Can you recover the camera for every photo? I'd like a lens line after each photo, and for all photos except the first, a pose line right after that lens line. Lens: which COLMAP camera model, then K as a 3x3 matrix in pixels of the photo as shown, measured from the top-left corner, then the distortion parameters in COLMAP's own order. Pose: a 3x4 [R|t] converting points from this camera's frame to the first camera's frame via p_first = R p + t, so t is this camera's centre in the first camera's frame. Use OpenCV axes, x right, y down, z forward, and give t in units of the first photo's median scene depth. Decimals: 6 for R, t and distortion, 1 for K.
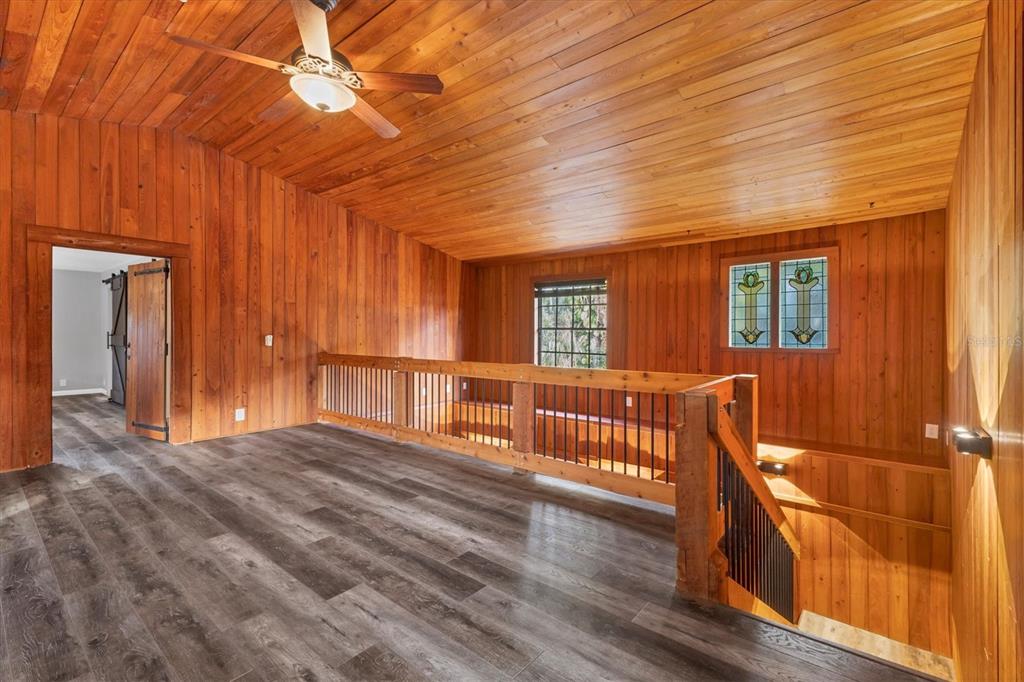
lens RADIAL K [[451.6, 0, 512.3], [0, 451.6, 336.9], [0, 0, 1]] dist [0.002803, -0.000063]
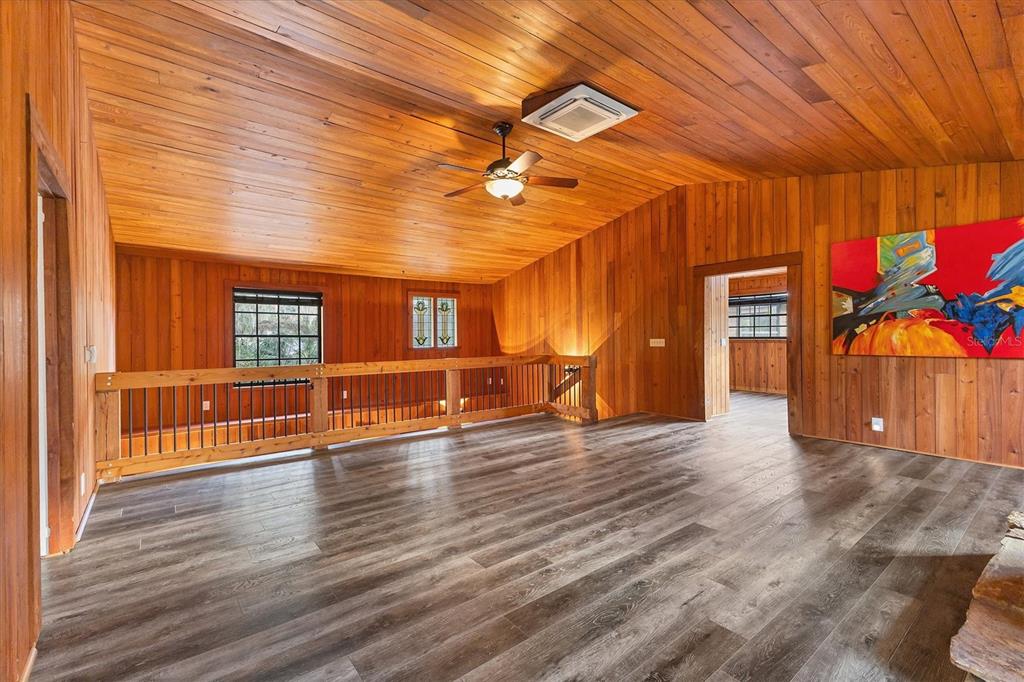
lens RADIAL K [[451.6, 0, 512.3], [0, 451.6, 336.9], [0, 0, 1]] dist [0.002803, -0.000063]
pose [[0.217274, -0.003601, 0.976104, -1.155090], [0.016324, 0.999867, 0.000055, -0.010647], [-0.975974, 0.015922, 0.217304, 0.357541]]
